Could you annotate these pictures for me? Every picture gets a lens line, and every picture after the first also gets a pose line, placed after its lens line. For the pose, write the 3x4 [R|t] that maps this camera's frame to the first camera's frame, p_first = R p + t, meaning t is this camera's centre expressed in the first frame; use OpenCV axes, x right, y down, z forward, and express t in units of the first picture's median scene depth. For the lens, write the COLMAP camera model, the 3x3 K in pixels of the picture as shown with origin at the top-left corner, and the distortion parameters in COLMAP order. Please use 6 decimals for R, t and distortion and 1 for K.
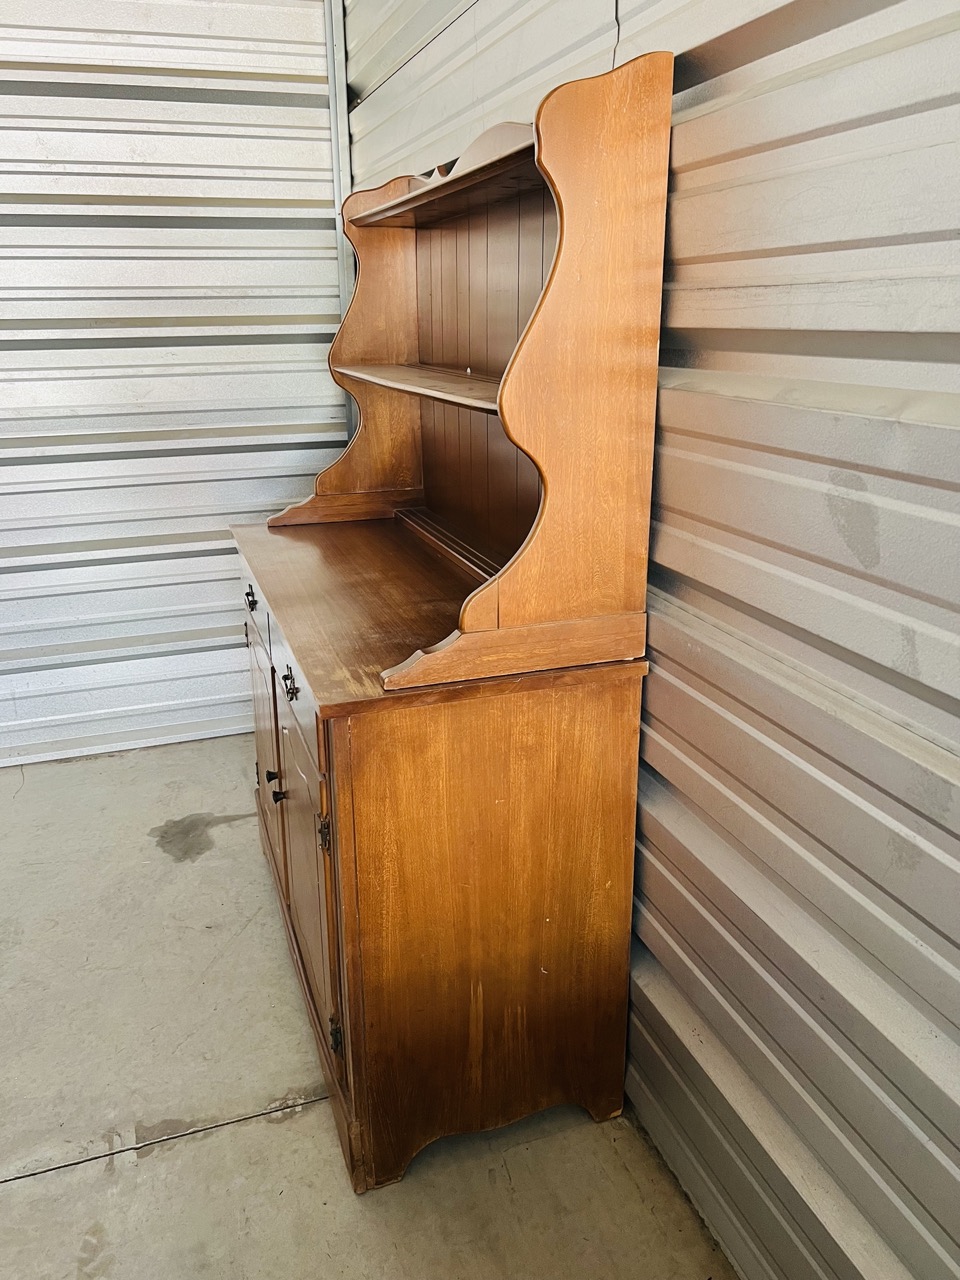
lens RADIAL K [[976.1, 0, 480.0], [0, 976.1, 640.0], [0, 0, 1]] dist [0.048429, -0.072597]
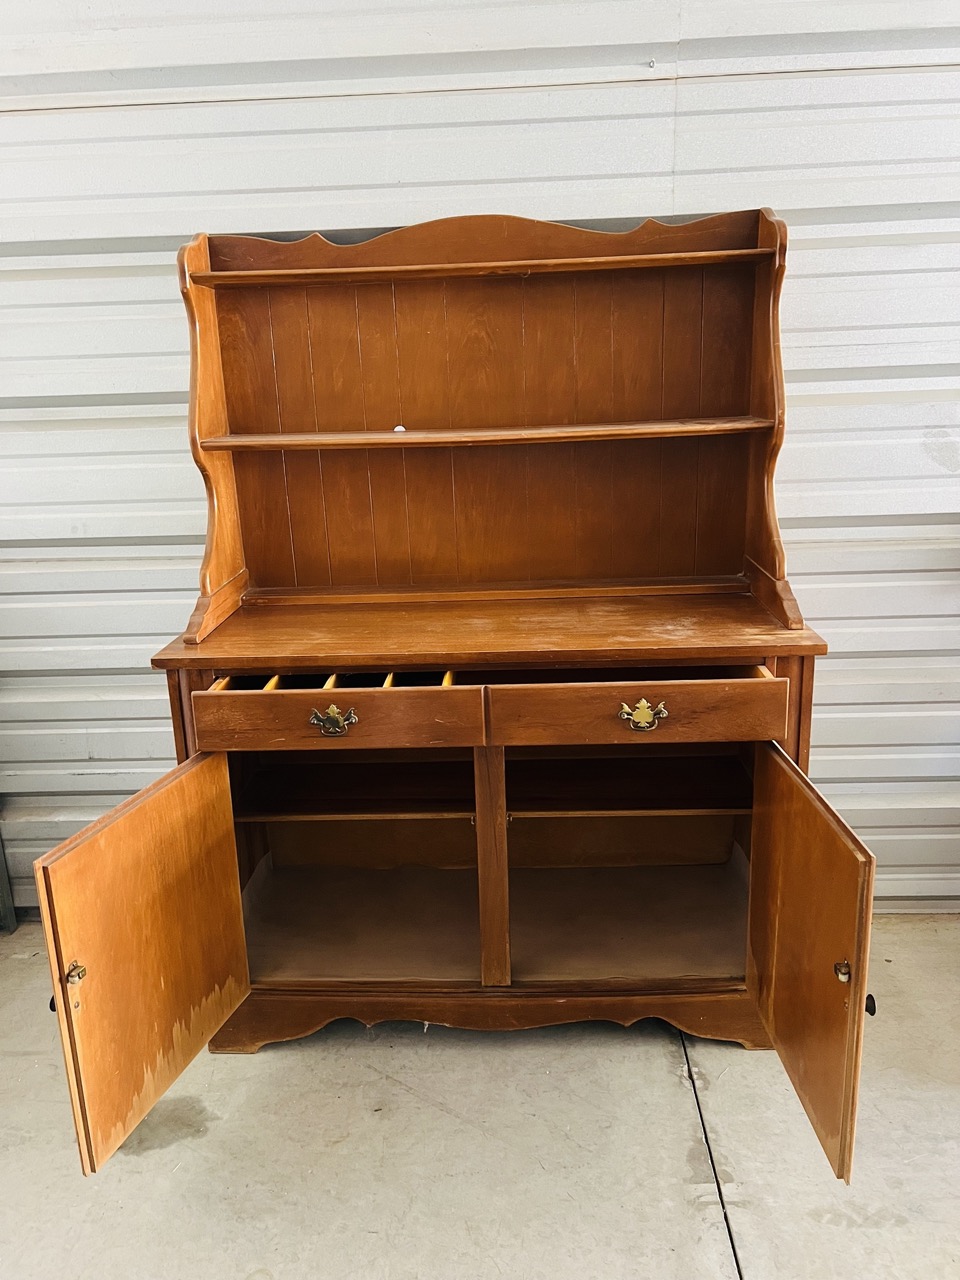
lens RADIAL K [[976.1, 0, 480.0], [0, 976.1, 640.0], [0, 0, 1]] dist [0.048429, -0.072597]
pose [[0.349778, -0.254717, 0.901540, -1.312923], [0.323986, 0.935838, 0.138708, -0.238631], [-0.879027, 0.243570, 0.409860, 0.736440]]
